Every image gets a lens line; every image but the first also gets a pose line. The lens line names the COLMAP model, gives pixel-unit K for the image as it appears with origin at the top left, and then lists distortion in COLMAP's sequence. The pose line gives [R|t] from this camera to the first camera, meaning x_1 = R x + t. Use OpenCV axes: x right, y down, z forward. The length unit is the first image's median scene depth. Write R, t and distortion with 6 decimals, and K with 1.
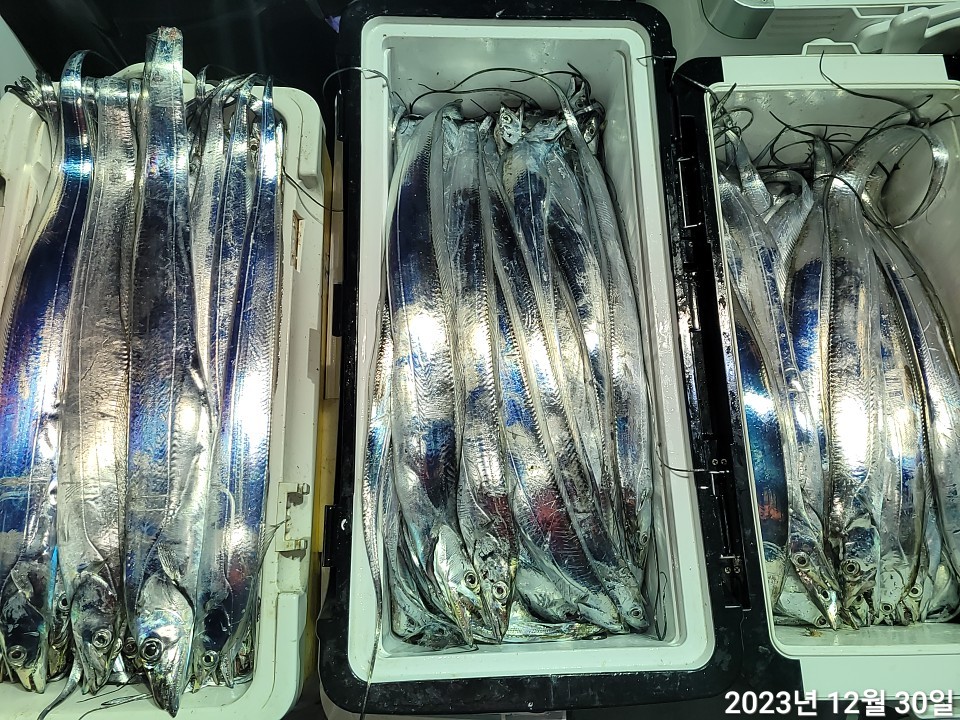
lens RADIAL K [[714.3, 0, 485.7], [0, 714.3, 358.6], [0, 0, 1]] dist [0.063966, -0.043303]
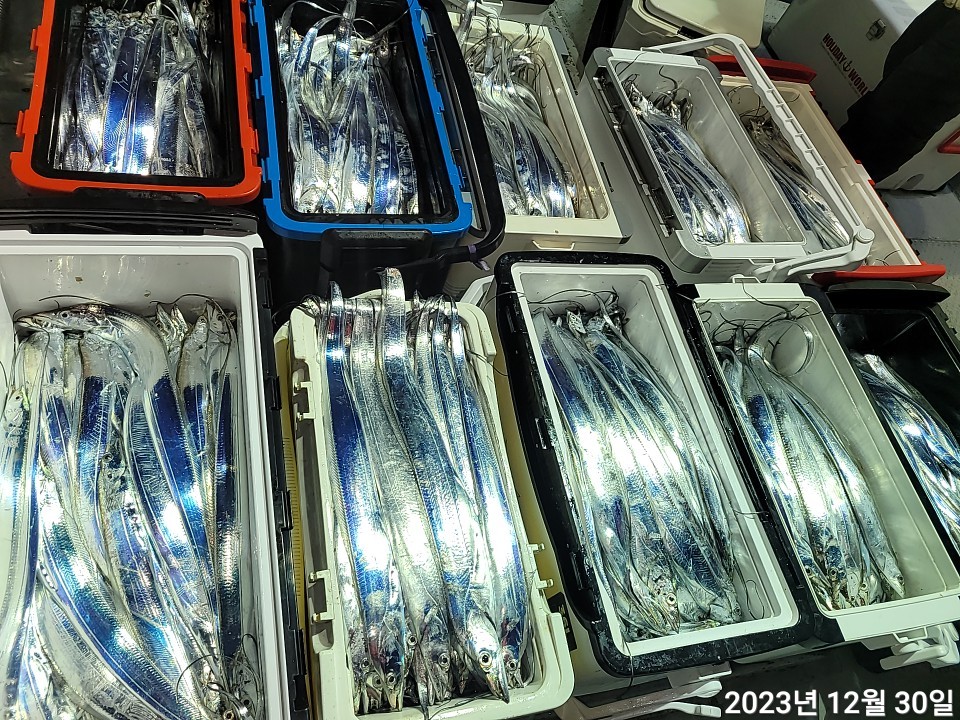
lens RADIAL K [[714.3, 0, 474.8], [0, 714.3, 348.4], [0, 0, 1]] dist [0.063966, -0.043303]
pose [[0.959089, -0.025852, 0.281922, -0.735236], [0.099430, 0.963143, -0.249937, 0.124564], [-0.265069, 0.267744, 0.926311, -0.463052]]
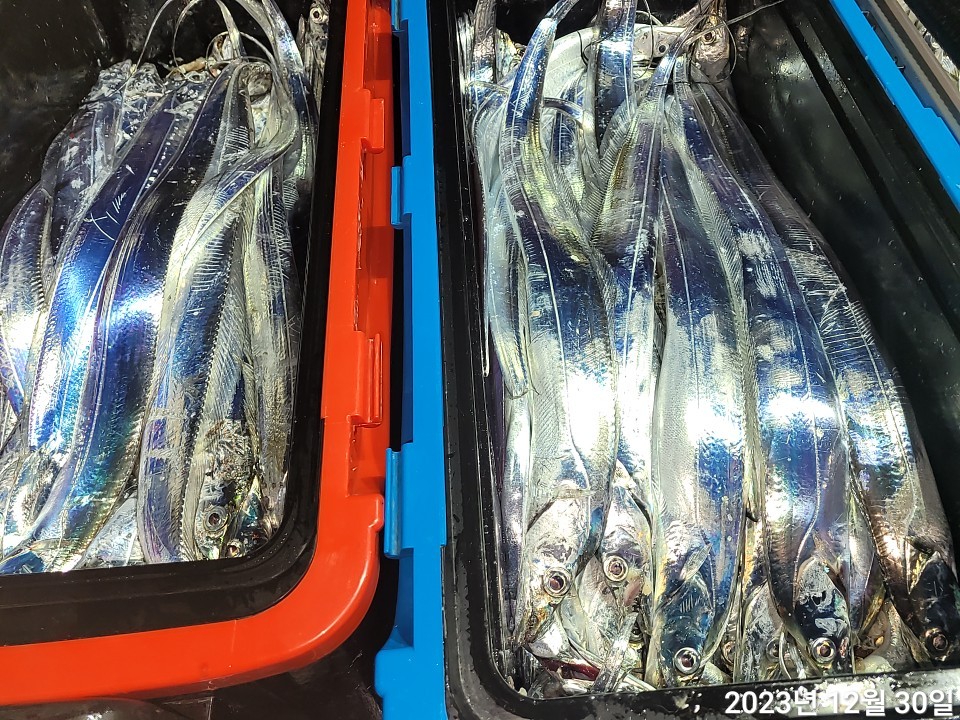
lens RADIAL K [[714.3, 0, 489.2], [0, 714.3, 351.8], [0, 0, 1]] dist [0.063966, -0.043303]
pose [[0.997314, -0.068094, -0.026997, -0.642921], [0.055984, 0.946247, -0.318562, -0.679675], [0.047238, 0.316195, 0.947517, 0.646294]]
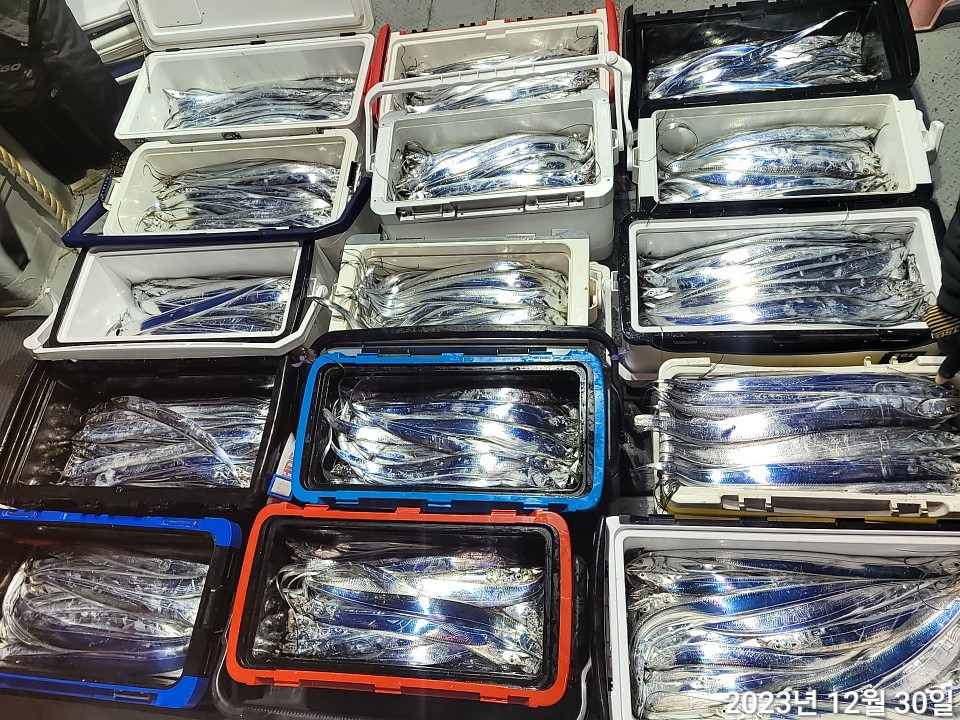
lens RADIAL K [[714.3, 0, 480.6], [0, 714.3, 347.6], [0, 0, 1]] dist [0.063966, -0.043303]
pose [[0.088908, -0.923863, 0.372253, -1.073012], [0.991074, 0.119327, 0.059443, -1.068688], [-0.099337, 0.363645, 0.926226, -0.931020]]
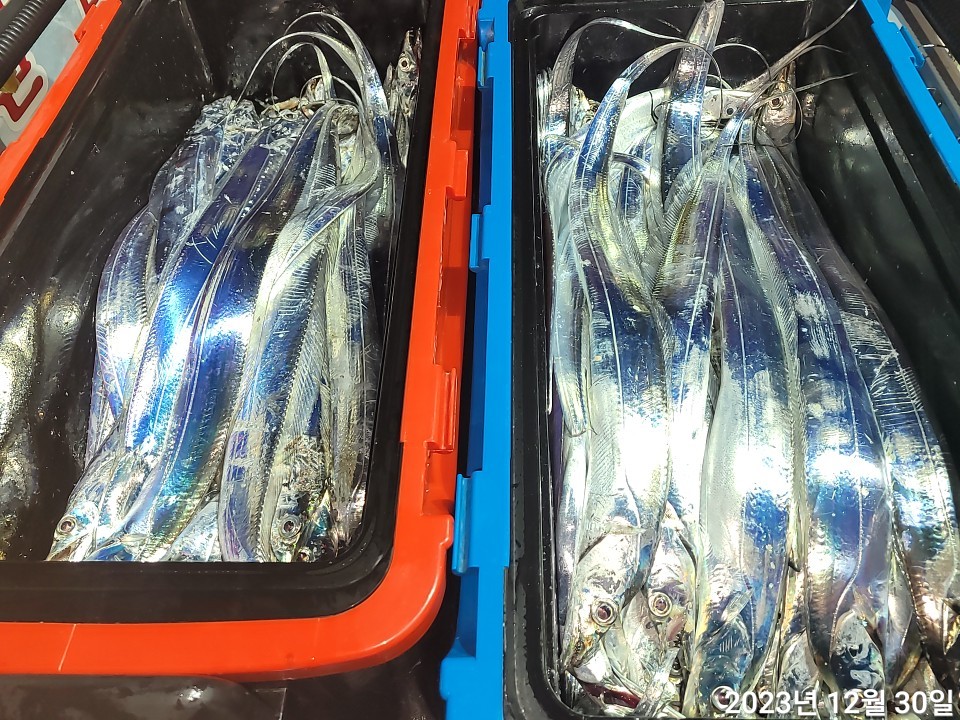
lens RADIAL K [[714.3, 0, 492.7], [0, 714.3, 360.8], [0, 0, 1]] dist [0.063966, -0.043303]
pose [[0.996987, -0.000179, -0.077568, -0.662193], [-0.026905, 0.937118, -0.347974, -0.671018], [0.072753, 0.349013, 0.934290, 0.600605]]
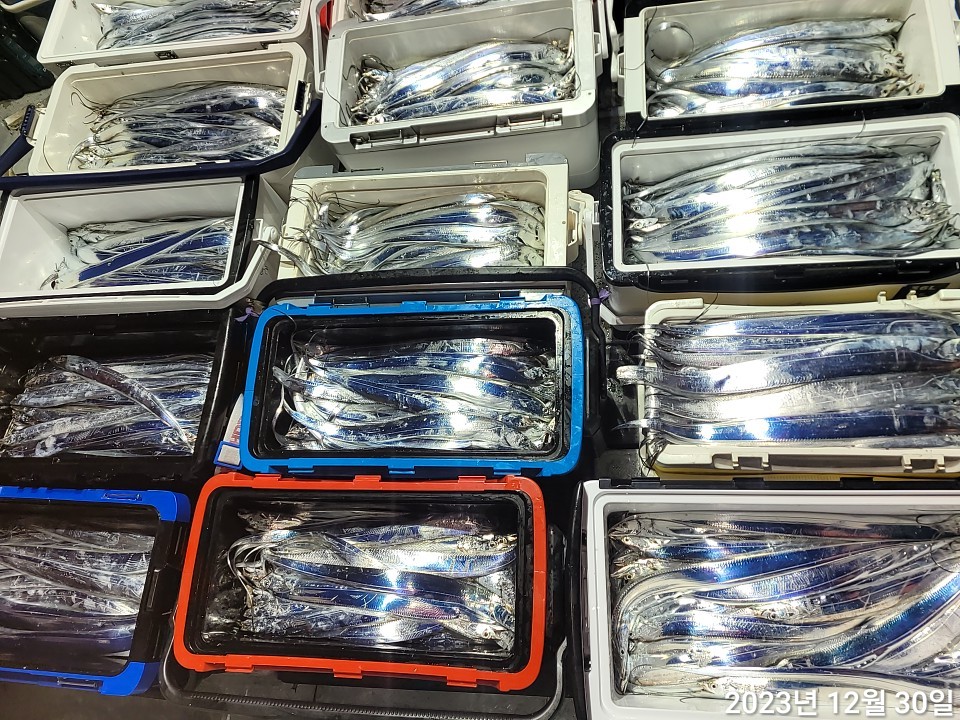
lens RADIAL K [[714.3, 0, 489.5], [0, 714.3, 352.1], [0, 0, 1]] dist [0.063966, -0.043303]
pose [[0.061919, -0.960338, 0.271878, -0.925587], [0.994435, 0.082622, 0.065363, -0.928310], [-0.085234, 0.266318, 0.960109, -0.729907]]
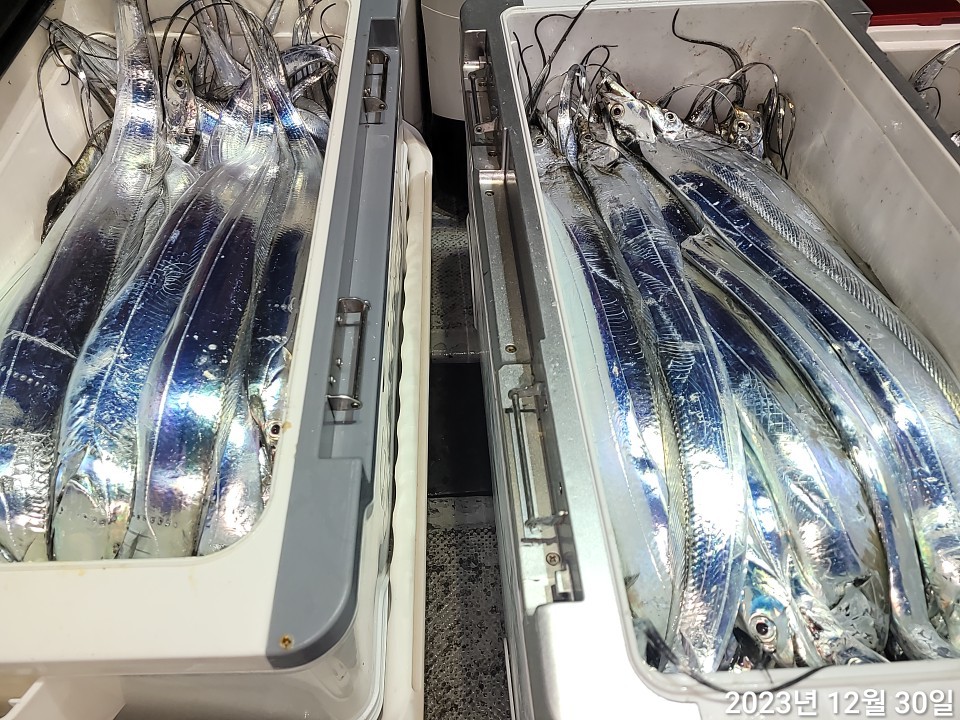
lens RADIAL K [[714.3, 0, 474.8], [0, 714.3, 352.0], [0, 0, 1]] dist [0.063966, -0.043303]
pose [[0.998506, -0.037767, -0.039498, 0.344003], [0.019300, 0.919904, -0.391669, -0.600243], [0.051126, 0.390321, 0.919258, 0.692522]]
